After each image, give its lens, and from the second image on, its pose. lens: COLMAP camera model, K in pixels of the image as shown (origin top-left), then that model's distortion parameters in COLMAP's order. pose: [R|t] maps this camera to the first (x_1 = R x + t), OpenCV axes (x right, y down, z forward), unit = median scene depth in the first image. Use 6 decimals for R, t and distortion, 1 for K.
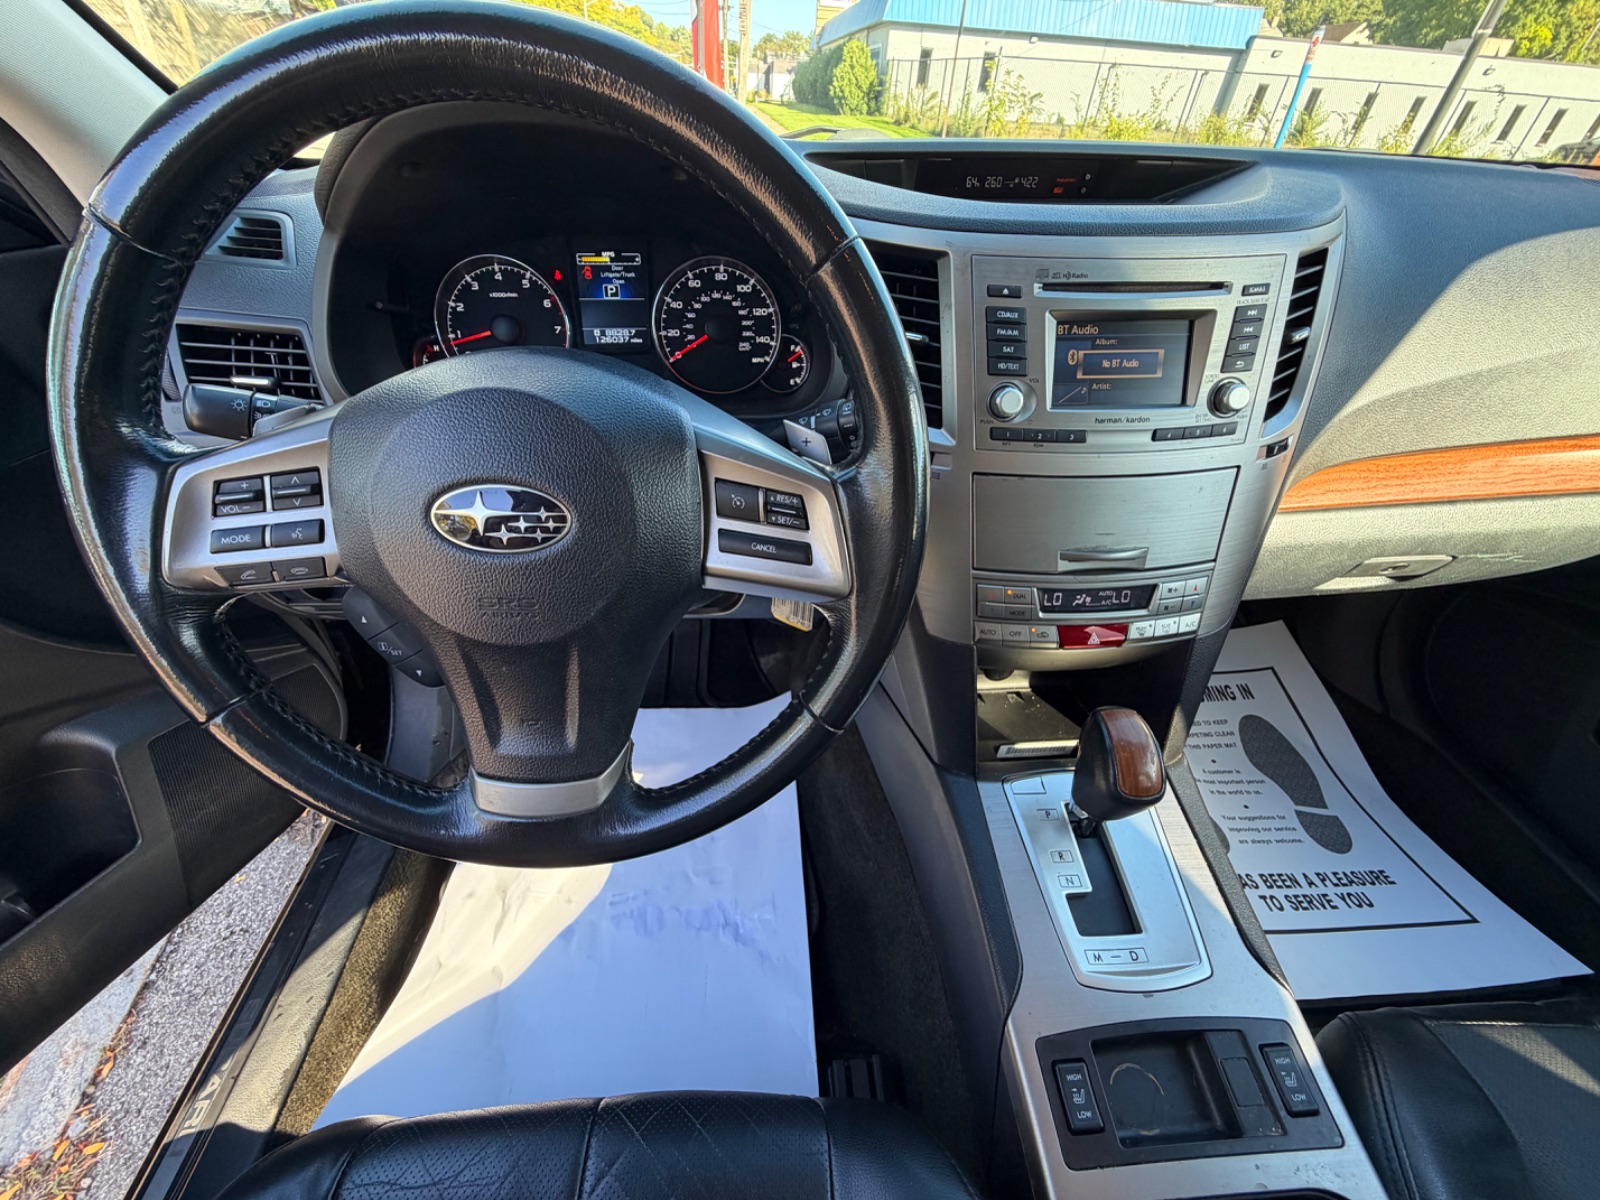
lens RADIAL K [[645.5, 0, 789.5], [0, 645.5, 601.4], [0, 0, 1]] dist [0.000513, 0.000003]
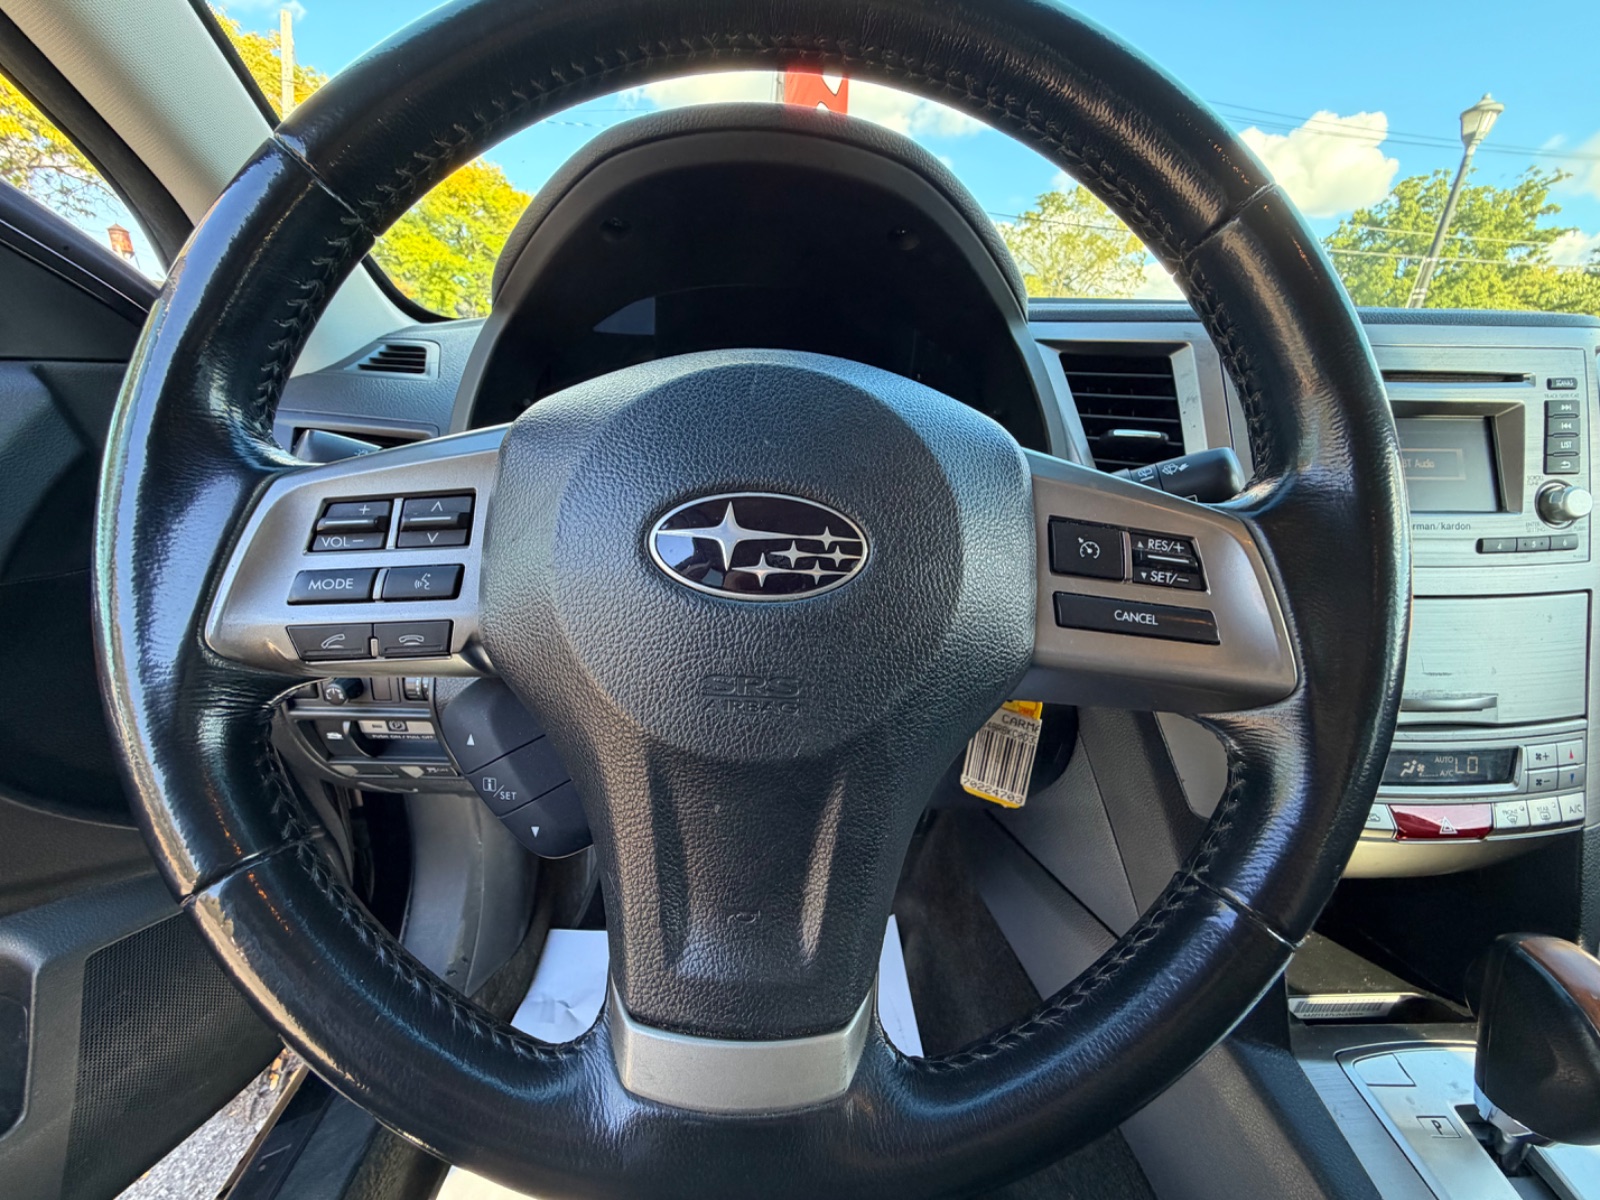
lens RADIAL K [[645.5, 0, 790.3], [0, 645.5, 596.8], [0, 0, 1]] dist [0.000513, 0.000003]
pose [[0.999431, 0.013196, -0.031037, -0.221256], [-0.022693, 0.943913, -0.329413, 0.069878], [0.024950, 0.329930, 0.943676, 0.237264]]
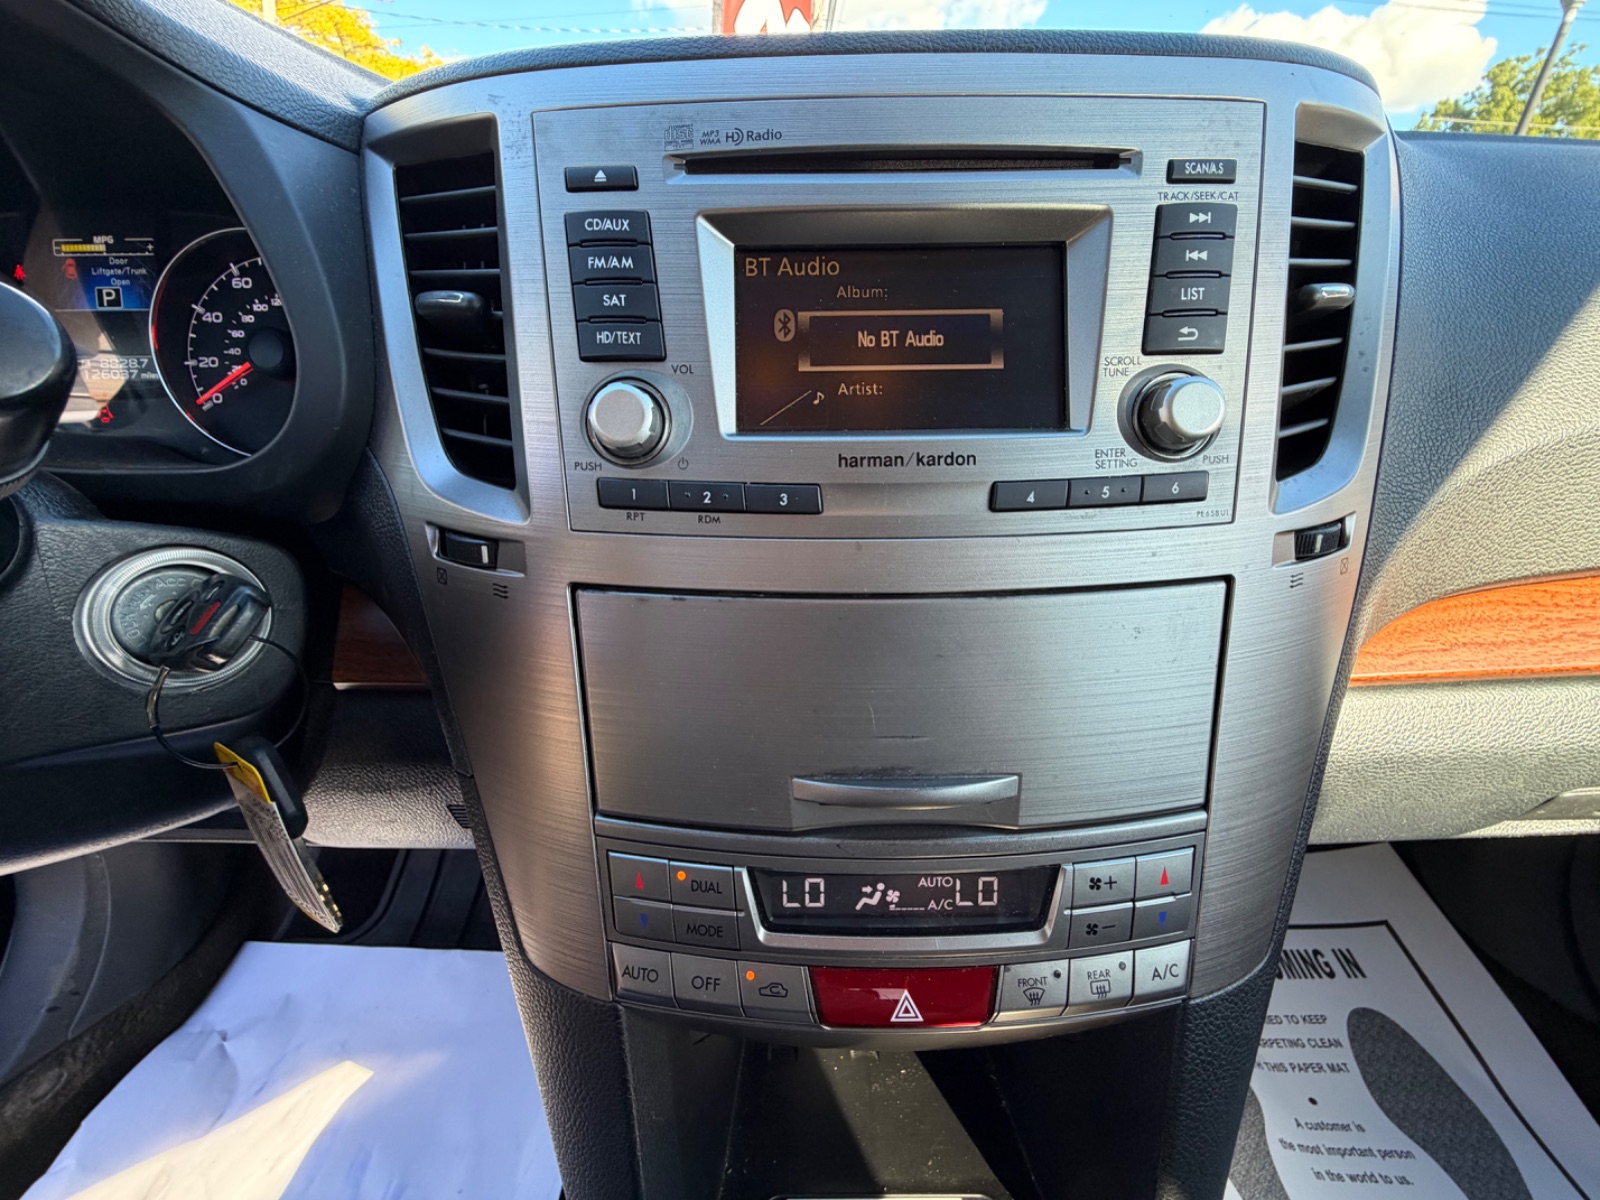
lens RADIAL K [[645.5, 0, 789.9], [0, 645.5, 599.6], [0, 0, 1]] dist [0.000513, 0.000003]
pose [[0.997359, 0.009990, -0.071936, 0.423262], [-0.026901, 0.970859, -0.238138, -0.085410], [0.067461, 0.239445, 0.968564, 0.555267]]
